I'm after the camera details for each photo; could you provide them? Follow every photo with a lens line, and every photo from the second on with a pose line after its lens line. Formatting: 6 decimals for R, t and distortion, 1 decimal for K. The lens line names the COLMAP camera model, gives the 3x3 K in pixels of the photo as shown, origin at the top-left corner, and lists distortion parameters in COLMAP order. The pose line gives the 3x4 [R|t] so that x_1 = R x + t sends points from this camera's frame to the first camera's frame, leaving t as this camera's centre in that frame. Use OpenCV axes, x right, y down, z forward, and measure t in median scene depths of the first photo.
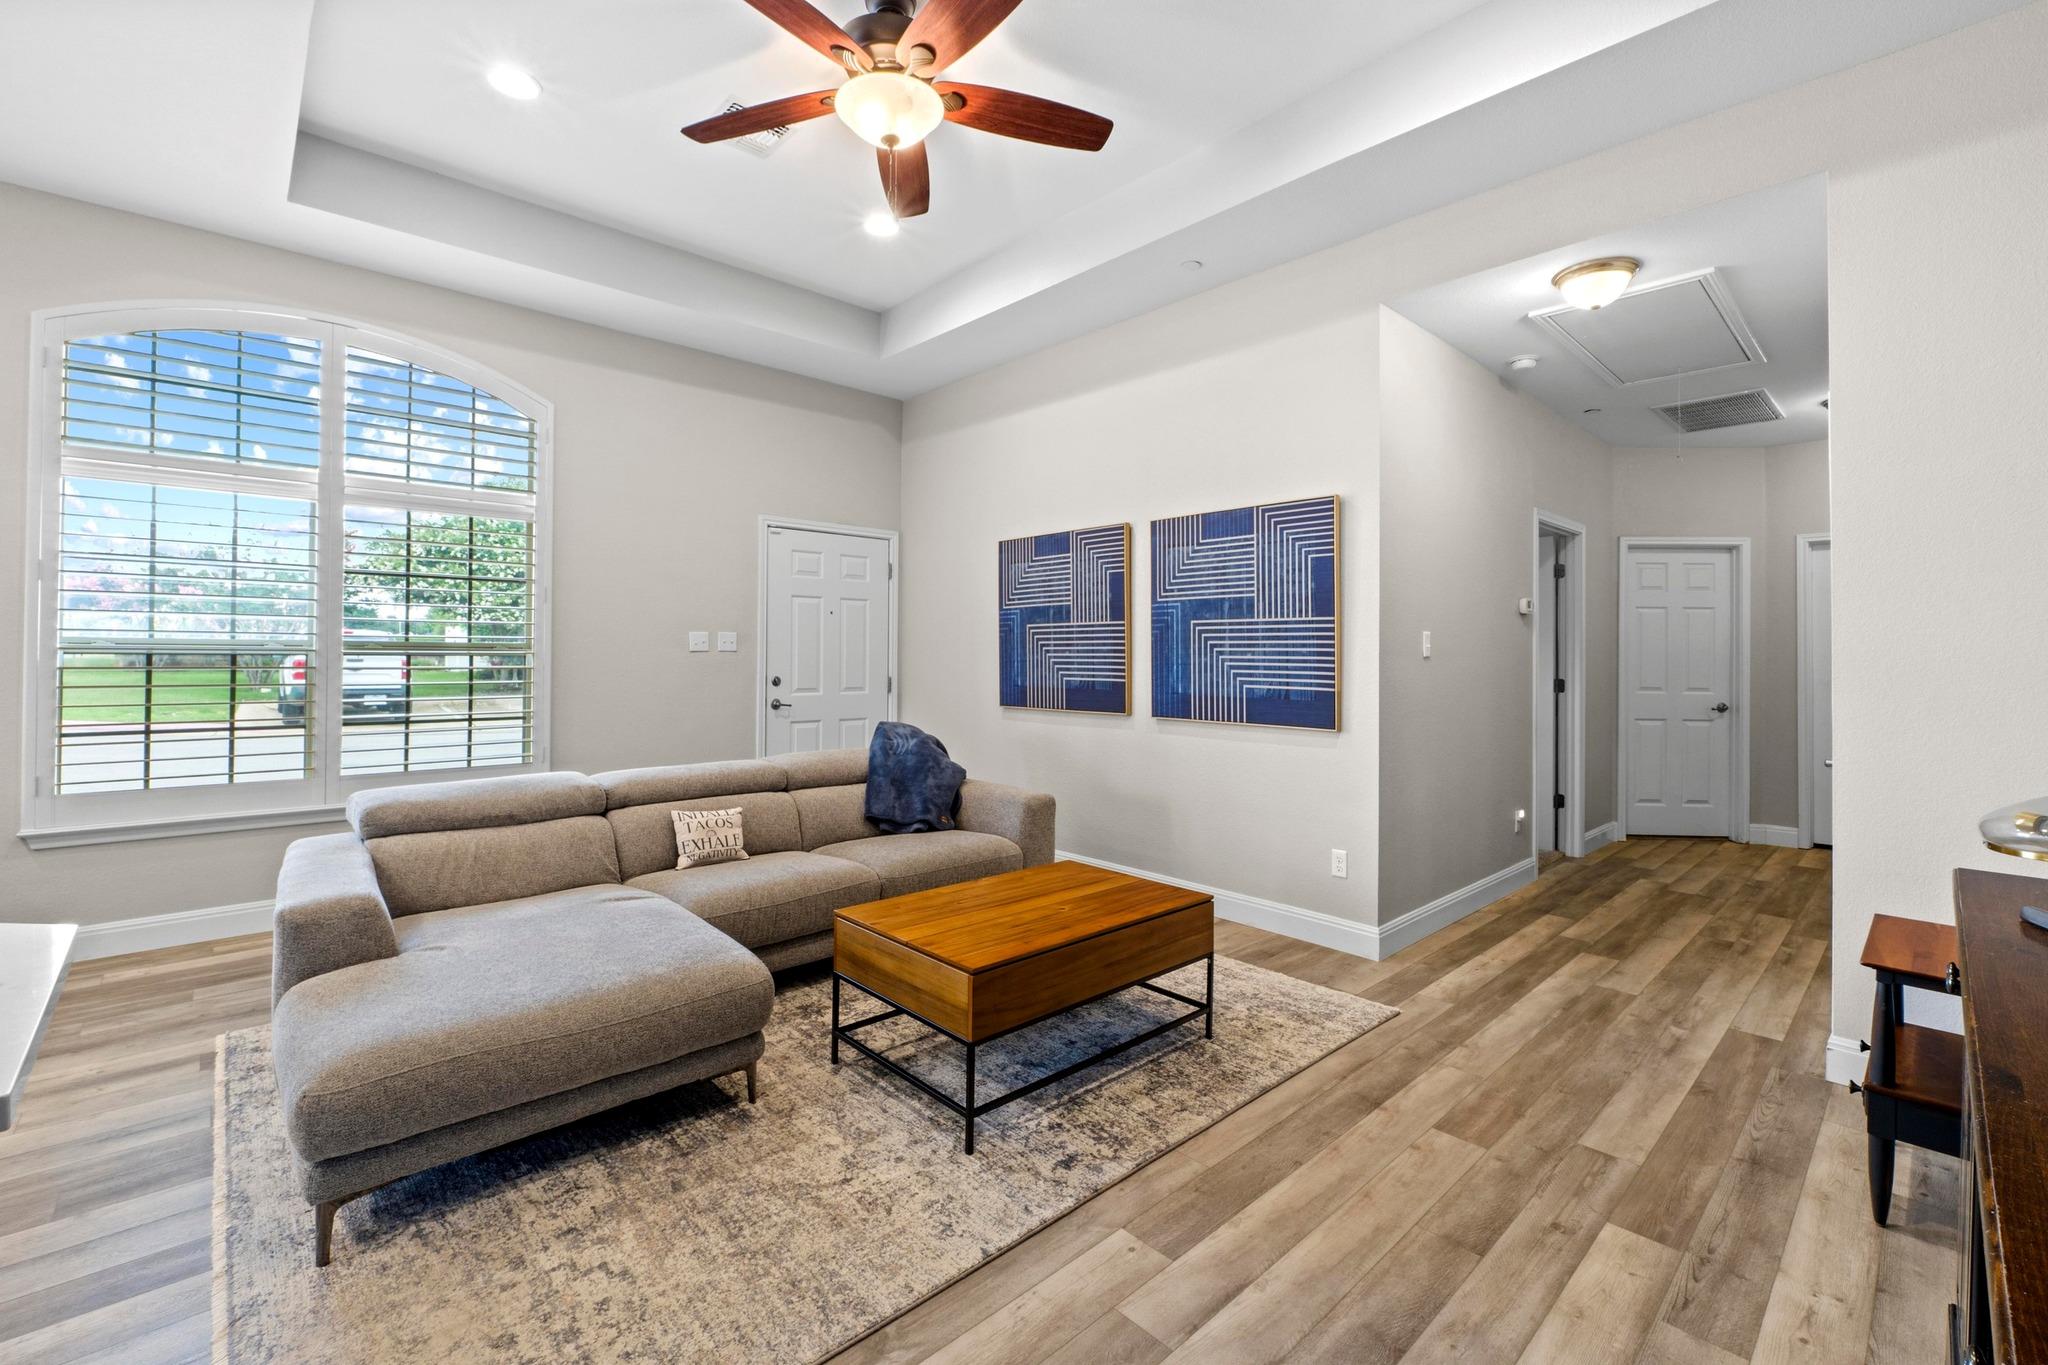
lens RADIAL K [[878.5, 0, 1026.0], [0, 878.5, 650.4], [0, 0, 1]] dist [-0.004373, 0.000684]
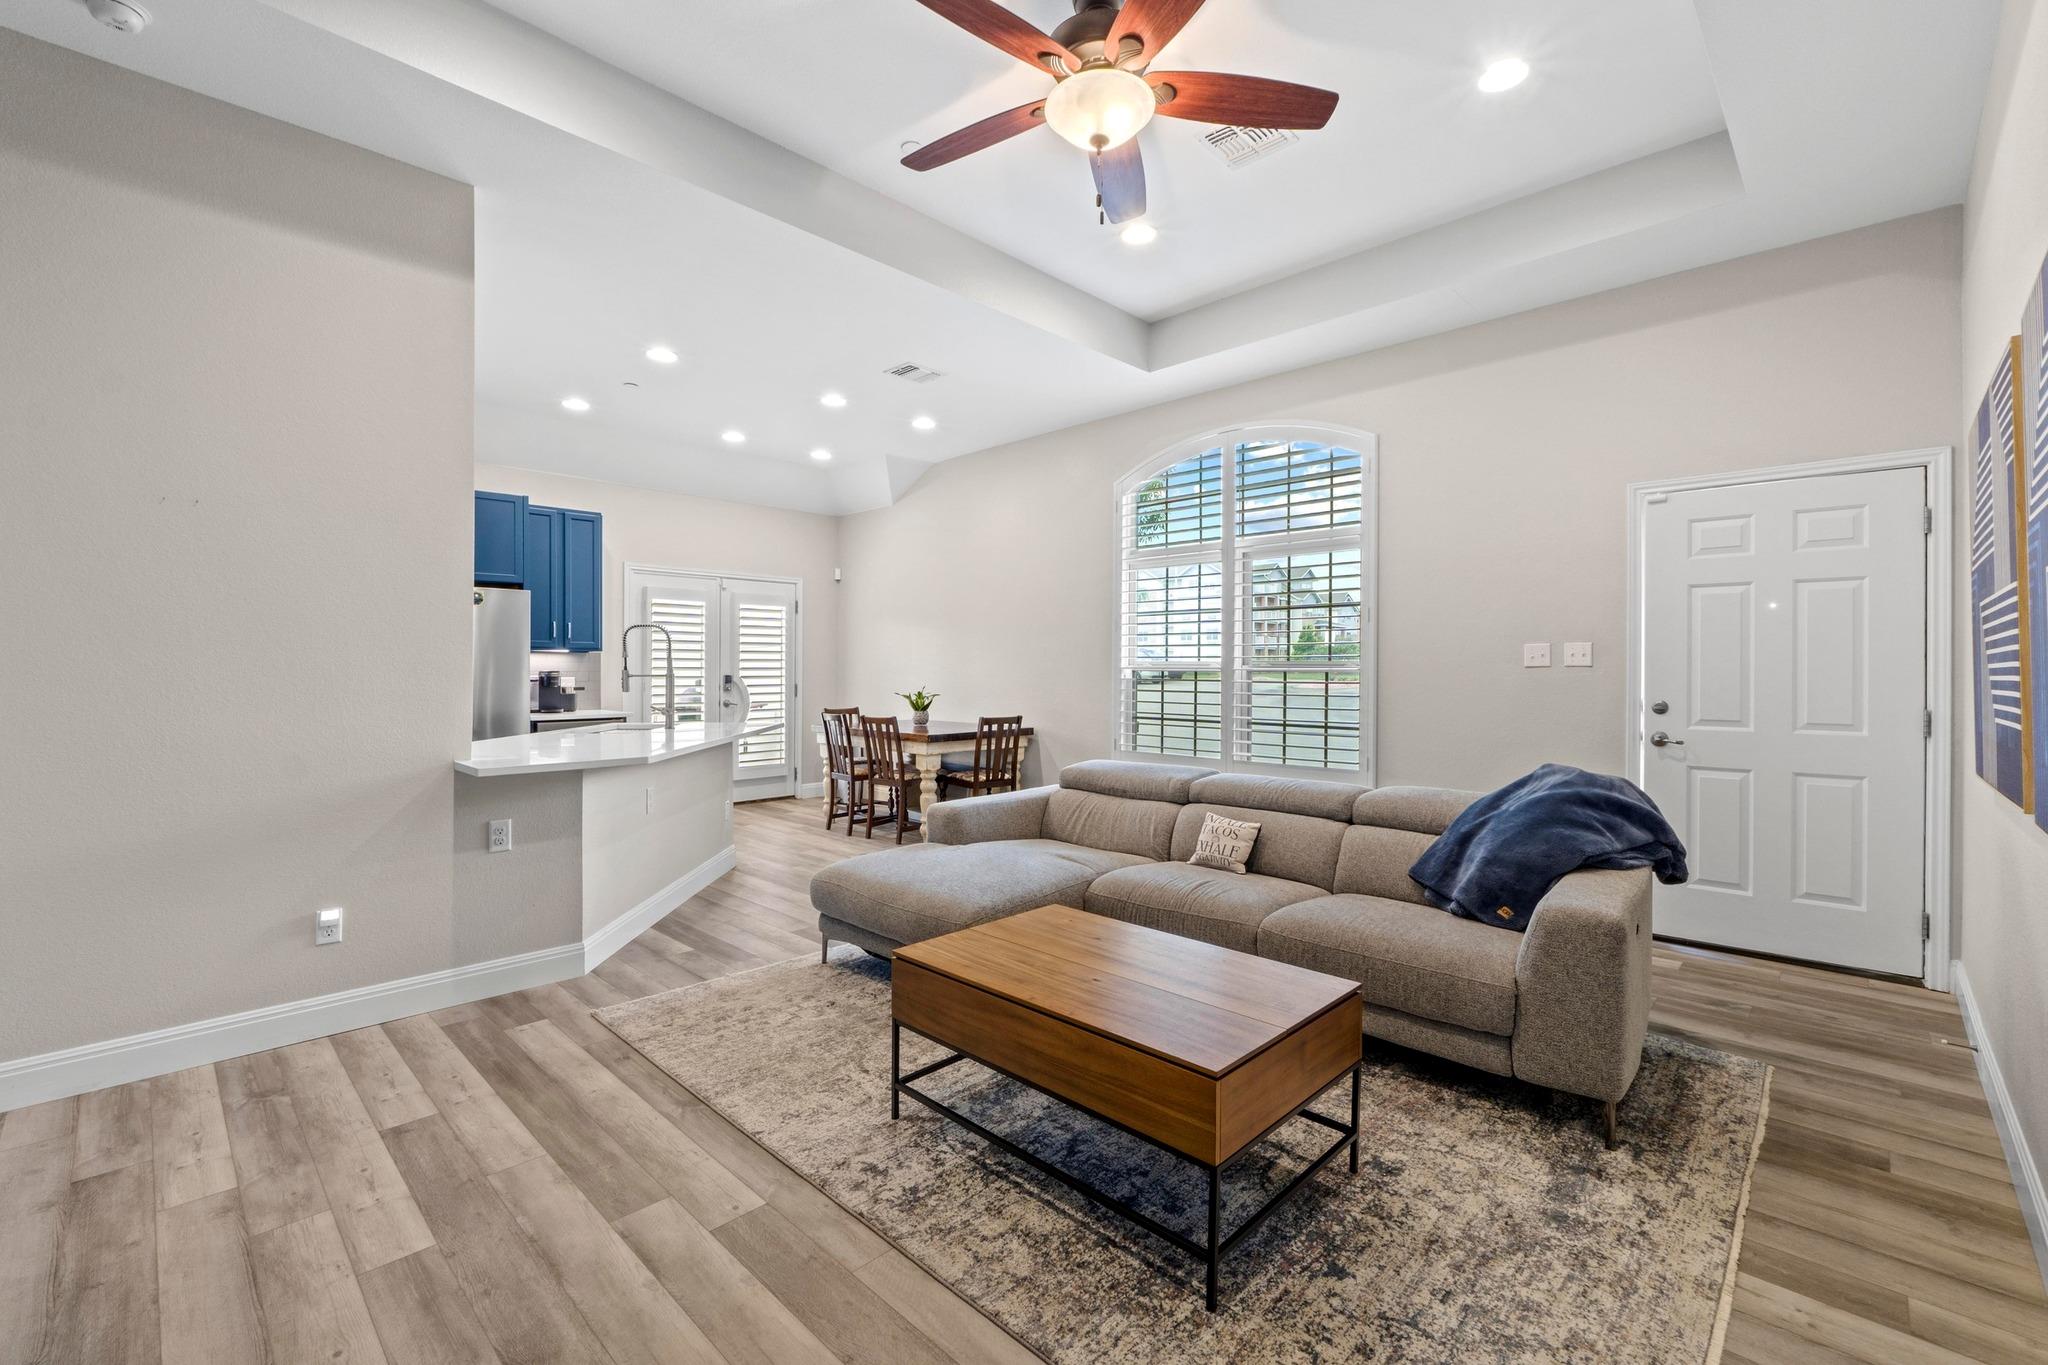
lens RADIAL K [[878.5, 0, 1019.9], [0, 878.5, 667.6], [0, 0, 1]] dist [-0.004373, 0.000684]
pose [[0.042863, -0.010699, -0.999024, 0.581379], [0.001469, 0.999942, -0.010646, 0.012840], [0.999080, -0.001012, 0.042876, 0.618786]]
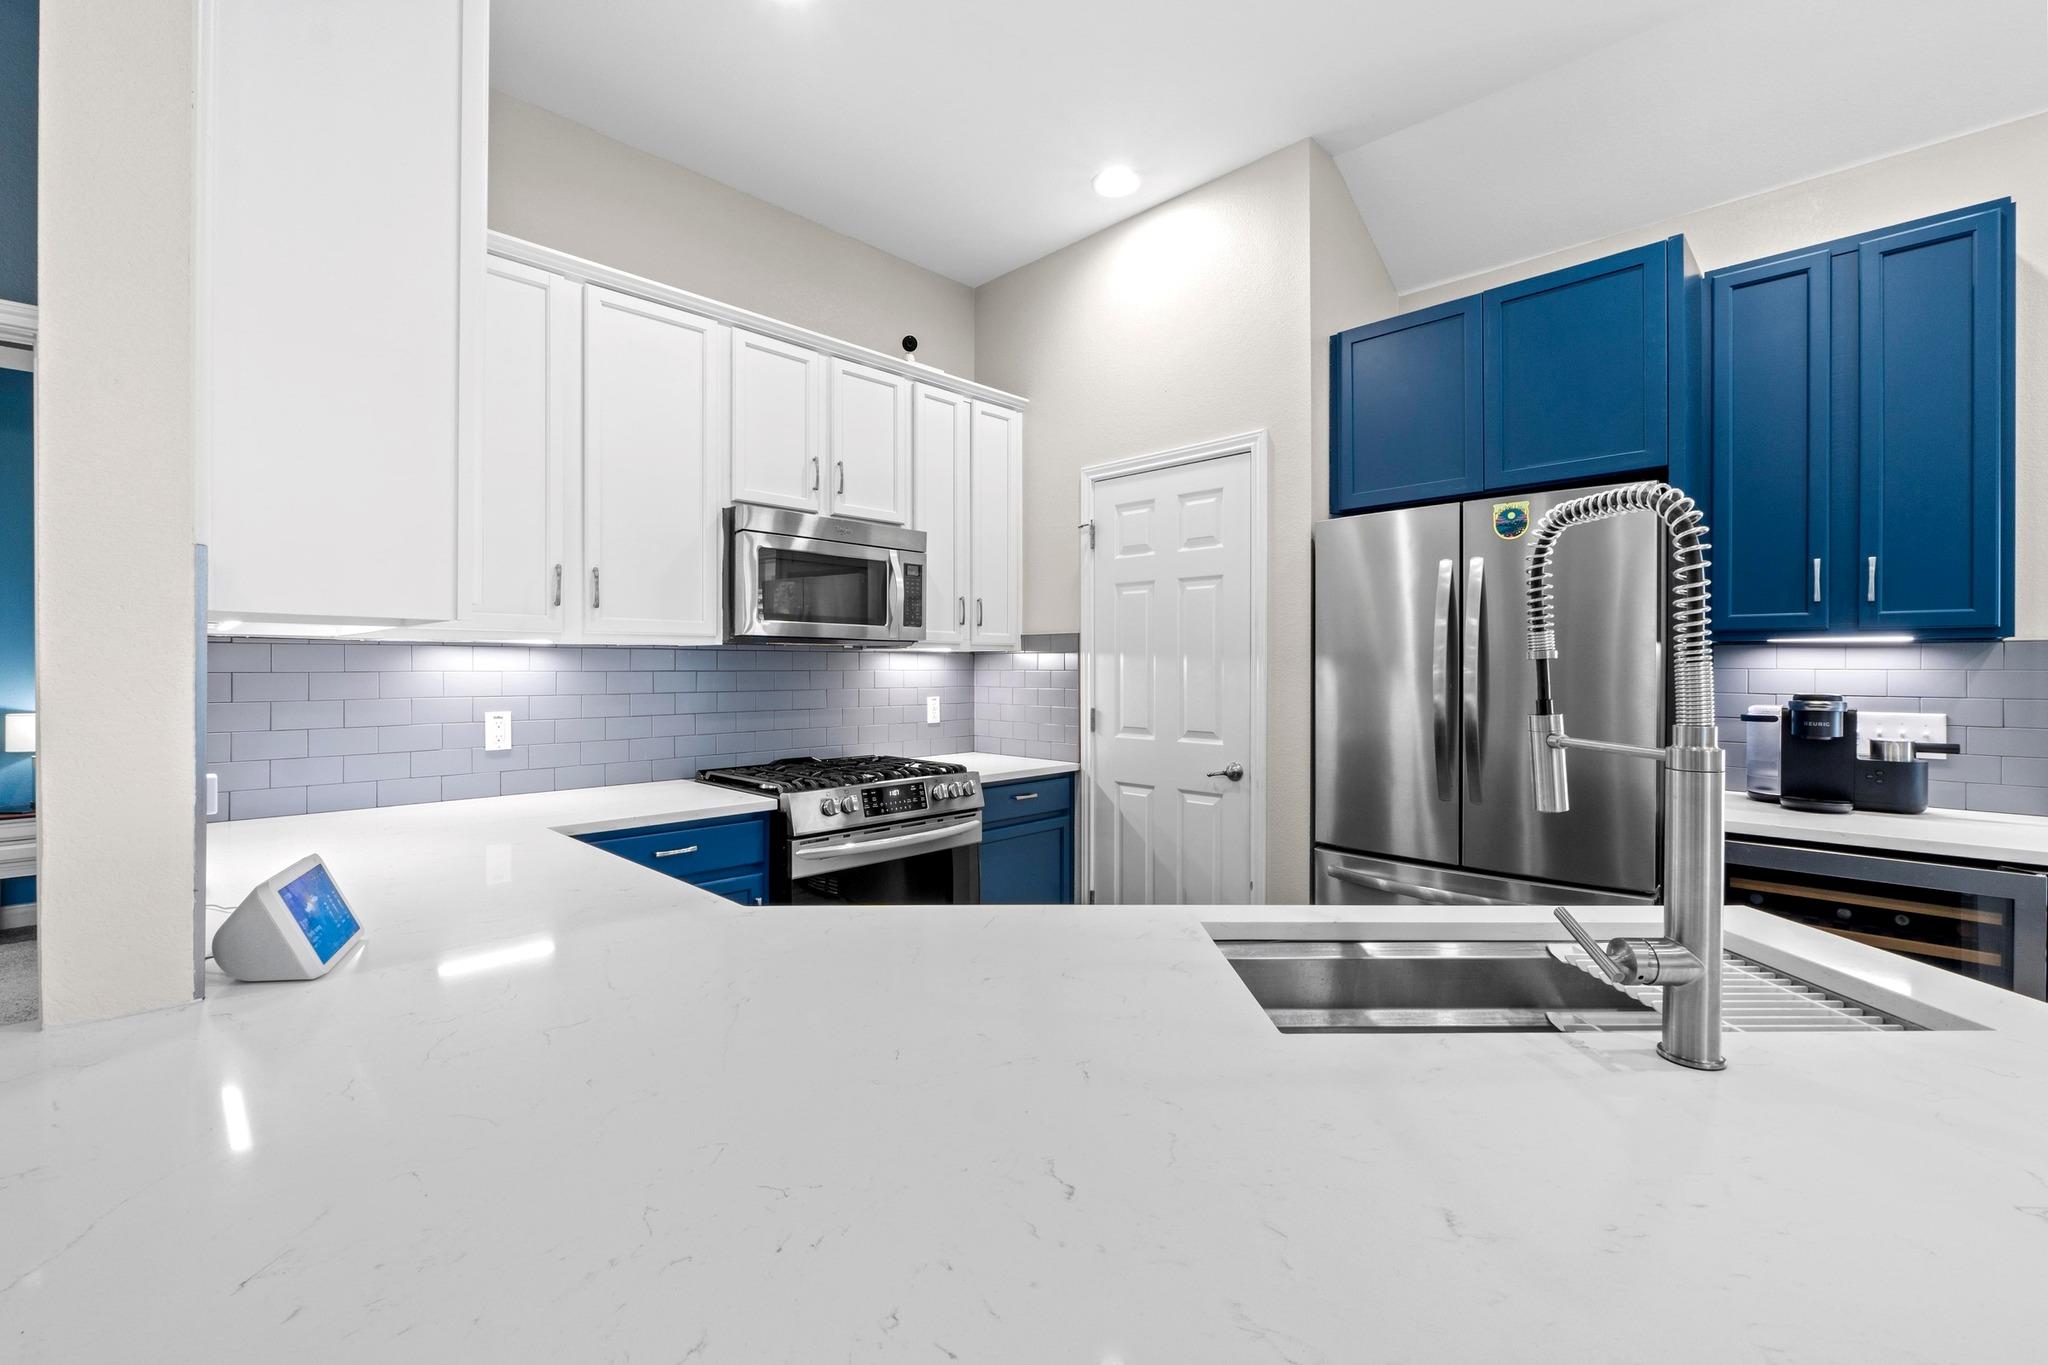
lens RADIAL K [[878.5, 0, 1014.0], [0, 878.5, 672.4], [0, 0, 1]] dist [-0.004373, 0.000684]
pose [[-0.999204, -0.010449, -0.038507, -0.529974], [-0.010601, 0.999937, 0.003738, -0.011724], [0.038465, 0.004143, -0.999251, 0.390635]]
